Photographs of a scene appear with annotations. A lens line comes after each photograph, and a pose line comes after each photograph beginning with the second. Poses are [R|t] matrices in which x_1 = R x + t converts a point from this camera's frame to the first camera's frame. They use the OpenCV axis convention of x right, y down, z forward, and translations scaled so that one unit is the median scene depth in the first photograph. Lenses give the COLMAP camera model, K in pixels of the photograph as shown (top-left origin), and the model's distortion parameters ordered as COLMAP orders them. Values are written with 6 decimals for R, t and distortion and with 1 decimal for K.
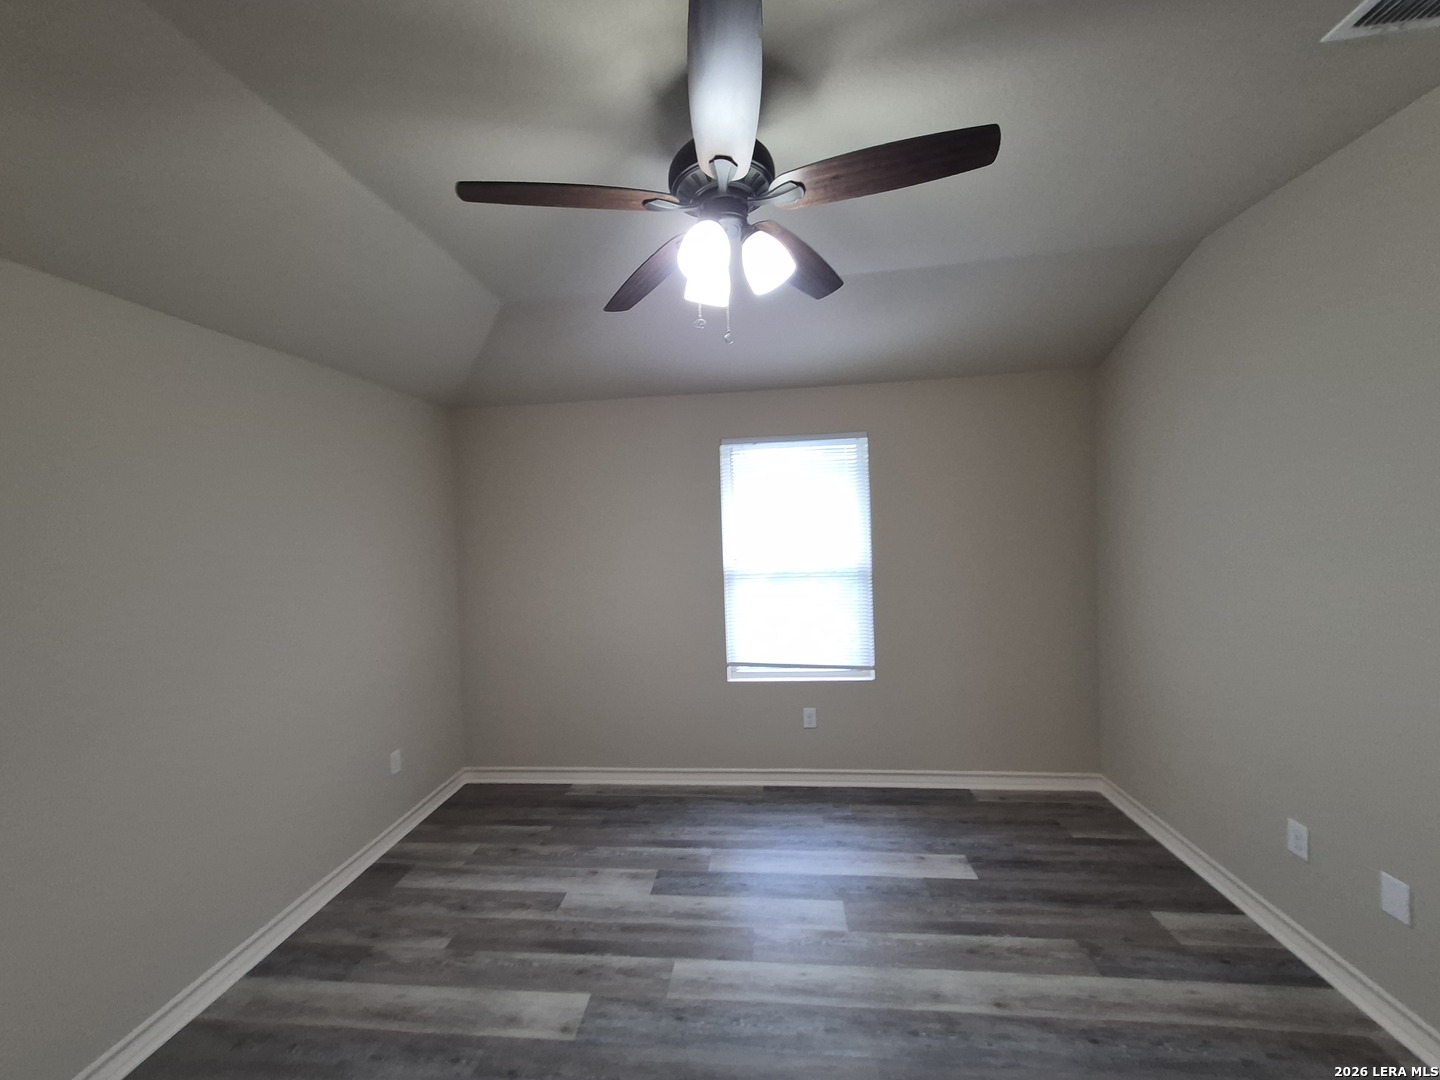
lens RADIAL K [[564.6, 0, 709.0], [0, 564.6, 534.7], [0, 0, 1]] dist [0.006602, -0.000338]
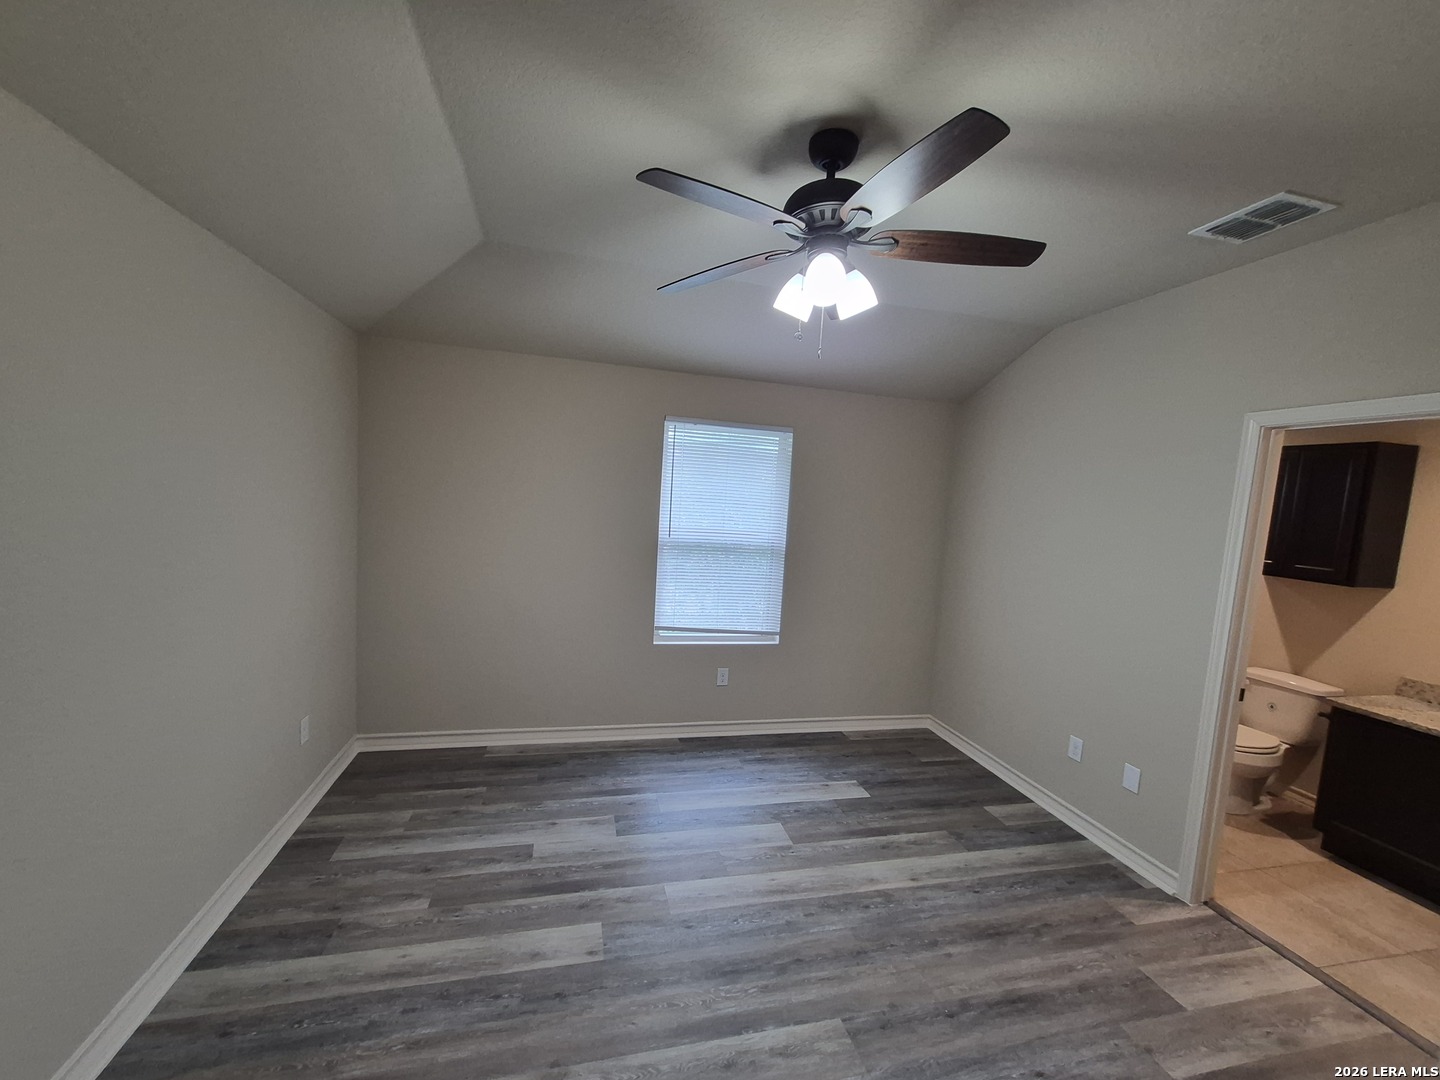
lens RADIAL K [[564.6, 0, 705.4], [0, 564.6, 534.3], [0, 0, 1]] dist [0.006602, -0.000338]
pose [[0.938612, 0.072036, 0.337371, -0.366554], [-0.090968, 0.995025, 0.040627, 0.000243], [-0.332766, -0.068823, 0.940495, -0.037948]]
